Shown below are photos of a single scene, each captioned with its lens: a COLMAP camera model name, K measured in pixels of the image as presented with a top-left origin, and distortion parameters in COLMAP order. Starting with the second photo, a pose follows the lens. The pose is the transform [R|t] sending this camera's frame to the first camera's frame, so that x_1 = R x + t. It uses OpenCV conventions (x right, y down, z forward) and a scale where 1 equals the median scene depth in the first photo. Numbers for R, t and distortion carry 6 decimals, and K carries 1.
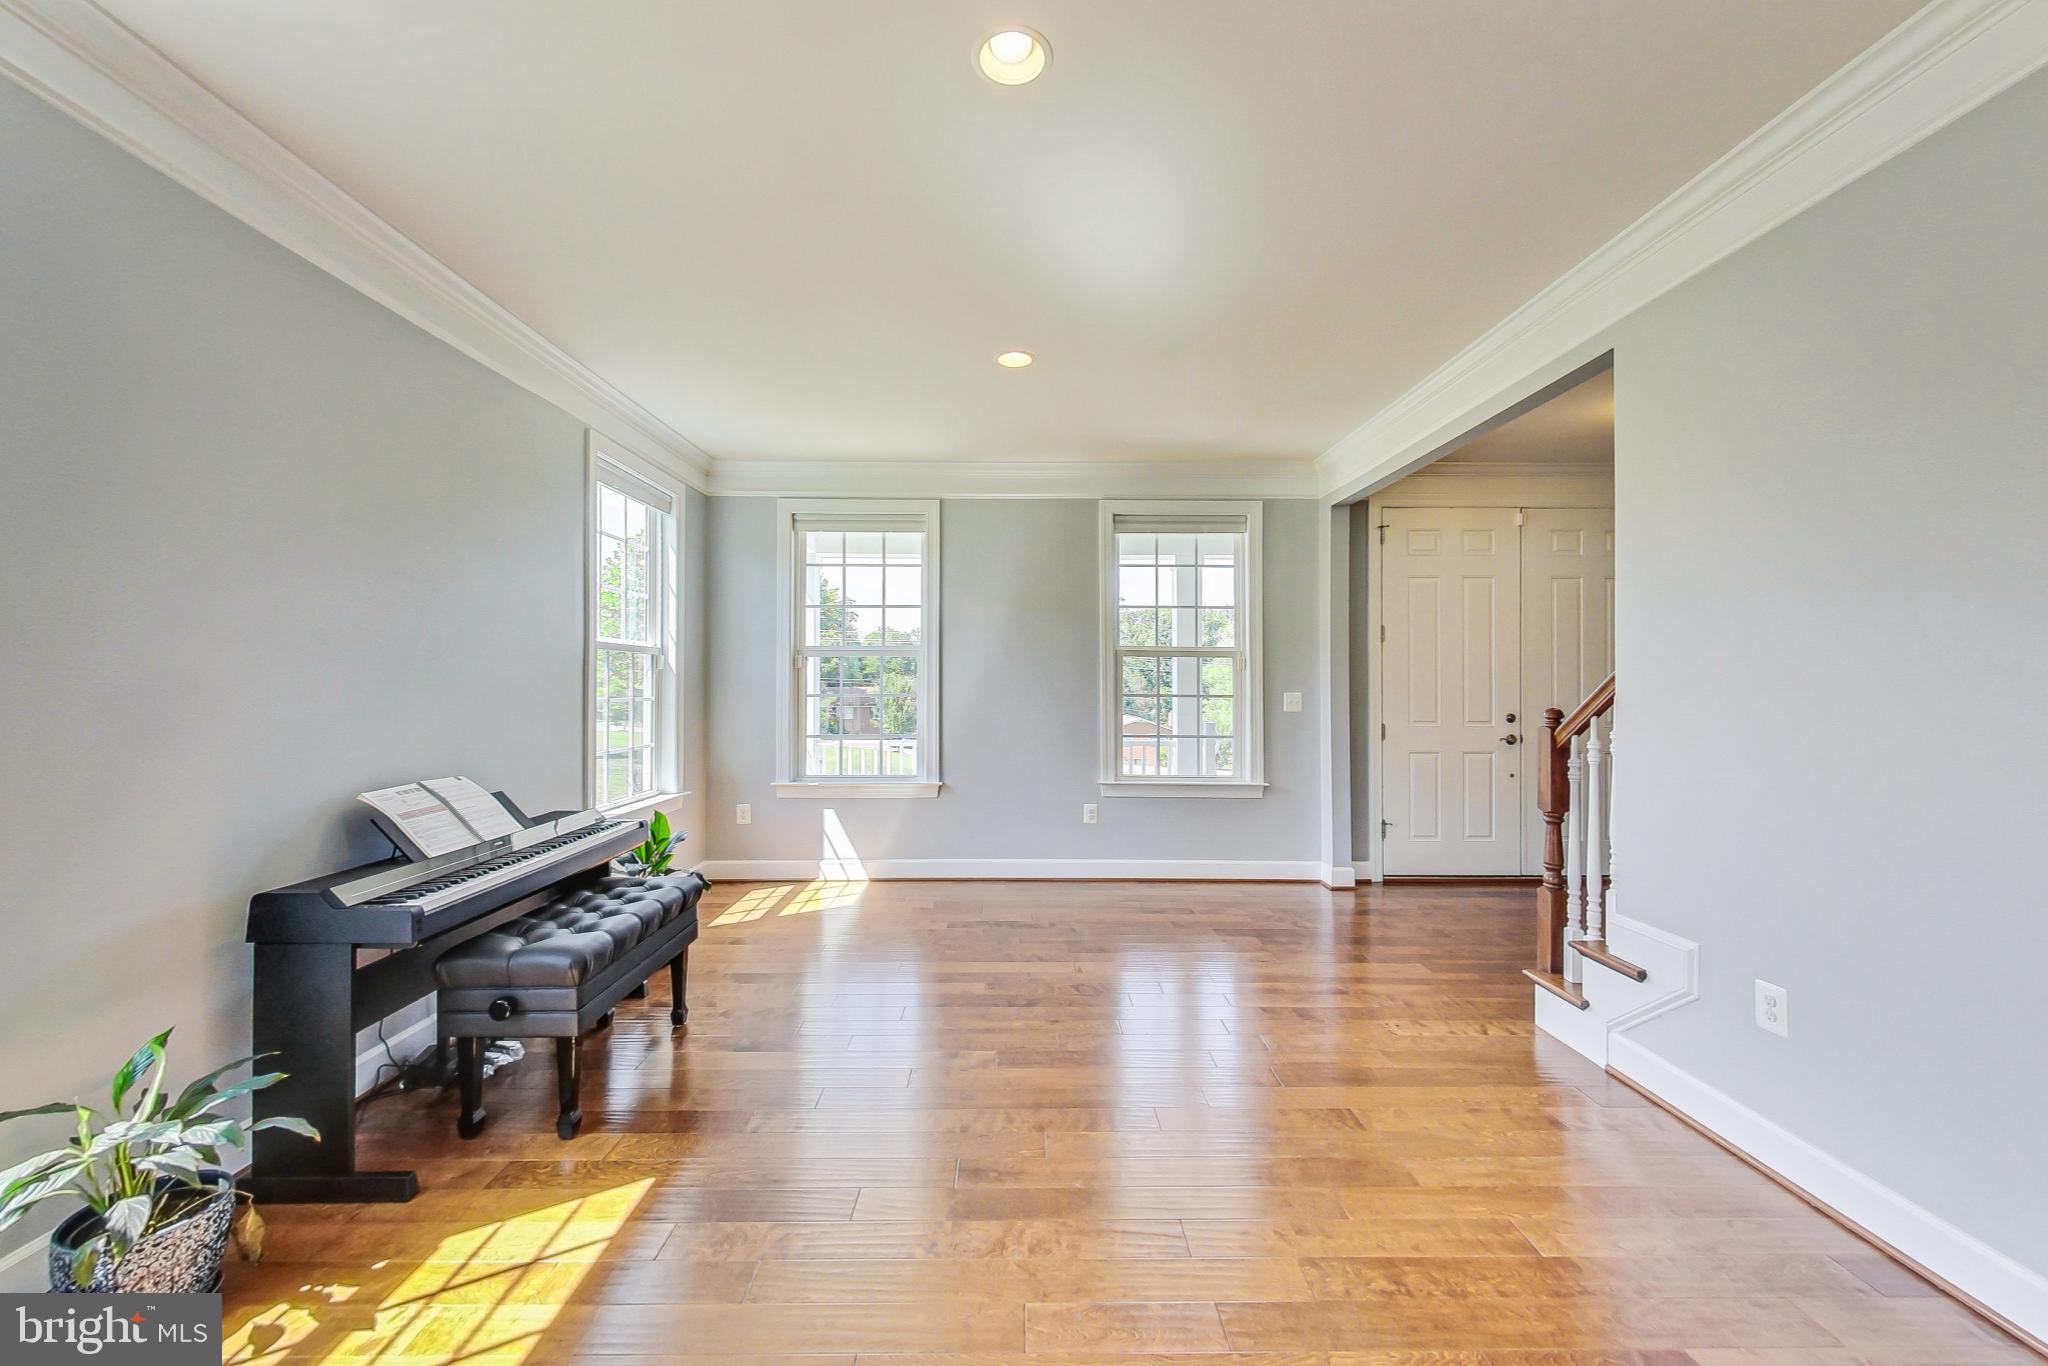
lens RADIAL K [[799.3, 0, 1024.0], [0, 799.3, 683.0], [0, 0, 1]] dist [-0.000211, -0.000078]
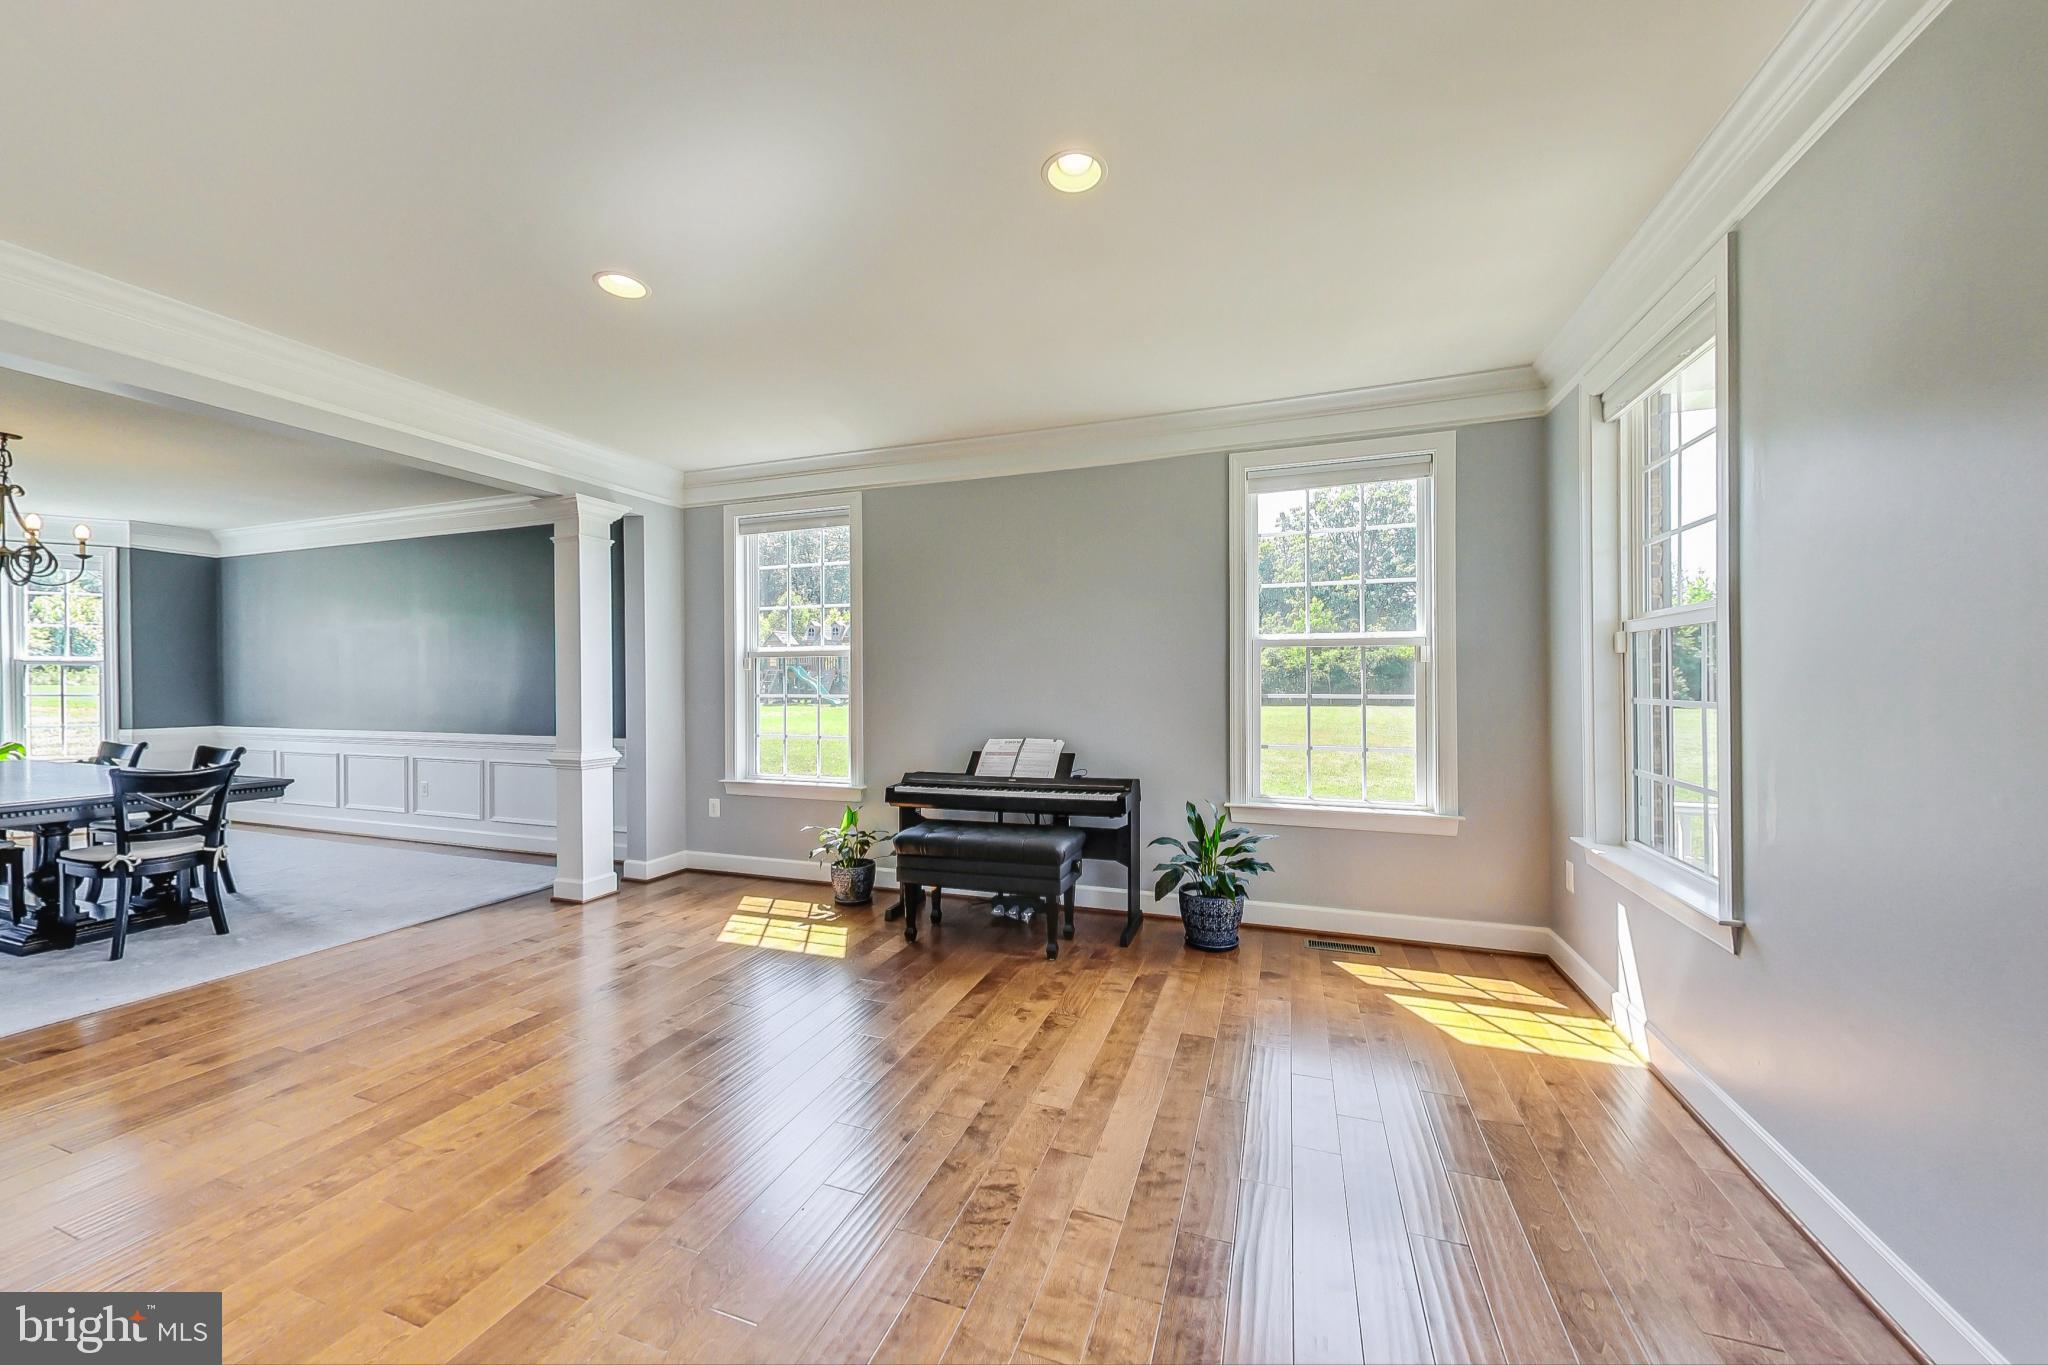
lens RADIAL K [[748.4, 0, 1024.0], [0, 748.4, 682.5], [0, 0, 1]] dist [0.000054, -0.000026]
pose [[-0.354052, -0.002184, -0.935223, 0.973998], [0.000171, 0.999997, -0.002400, 0.012080], [0.935226, -0.001010, -0.354050, 2.026861]]
